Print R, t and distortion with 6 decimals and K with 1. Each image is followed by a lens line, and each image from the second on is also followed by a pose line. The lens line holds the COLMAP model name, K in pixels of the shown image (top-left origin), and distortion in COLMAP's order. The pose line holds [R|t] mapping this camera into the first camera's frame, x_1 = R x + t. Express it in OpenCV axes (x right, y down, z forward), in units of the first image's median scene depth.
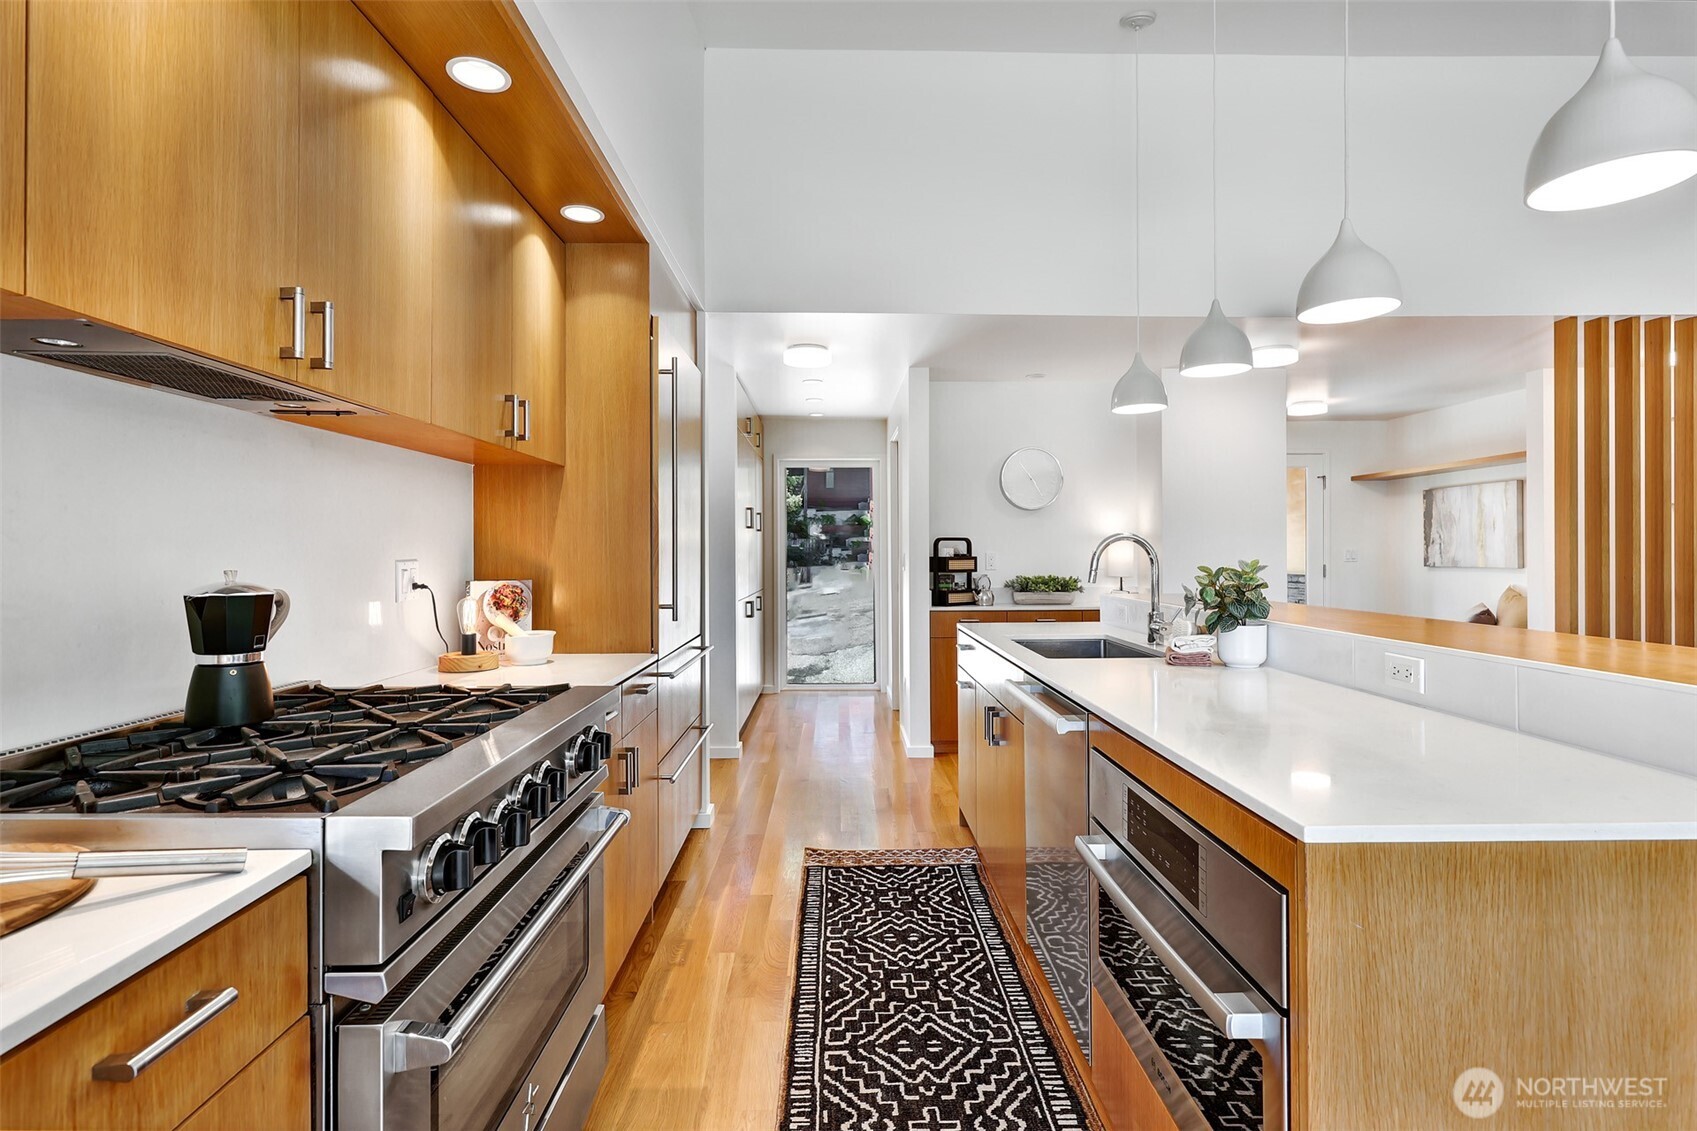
lens RADIAL K [[702.5, 0, 849.8], [0, 702.5, 554.5], [0, 0, 1]] dist [0.002017, 0.000093]
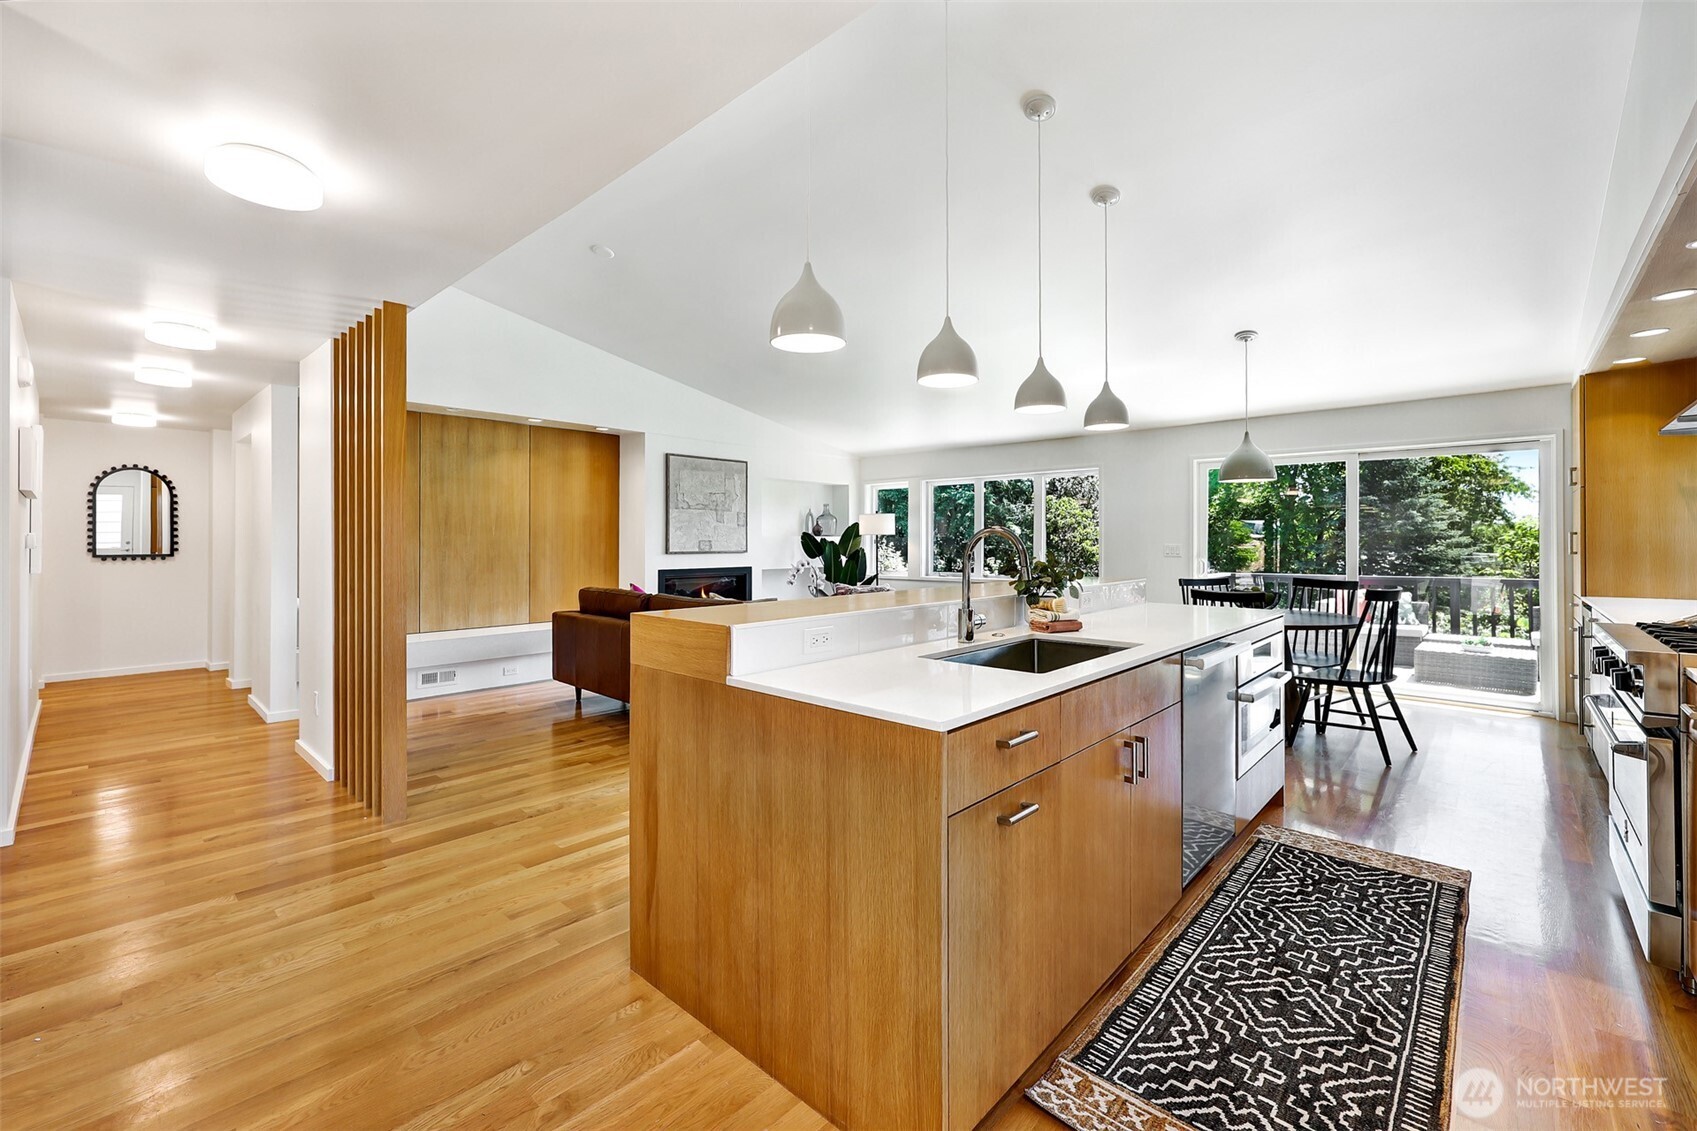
lens RADIAL K [[702.5, 0, 899.3], [0, 702.5, 543.6], [0, 0, 1]] dist [0.002017, 0.000093]
pose [[-0.741990, 0.004831, 0.670393, -0.149136], [0.008234, 0.999964, 0.001907, 0.000216], [-0.670360, 0.006935, -0.742003, 1.975280]]
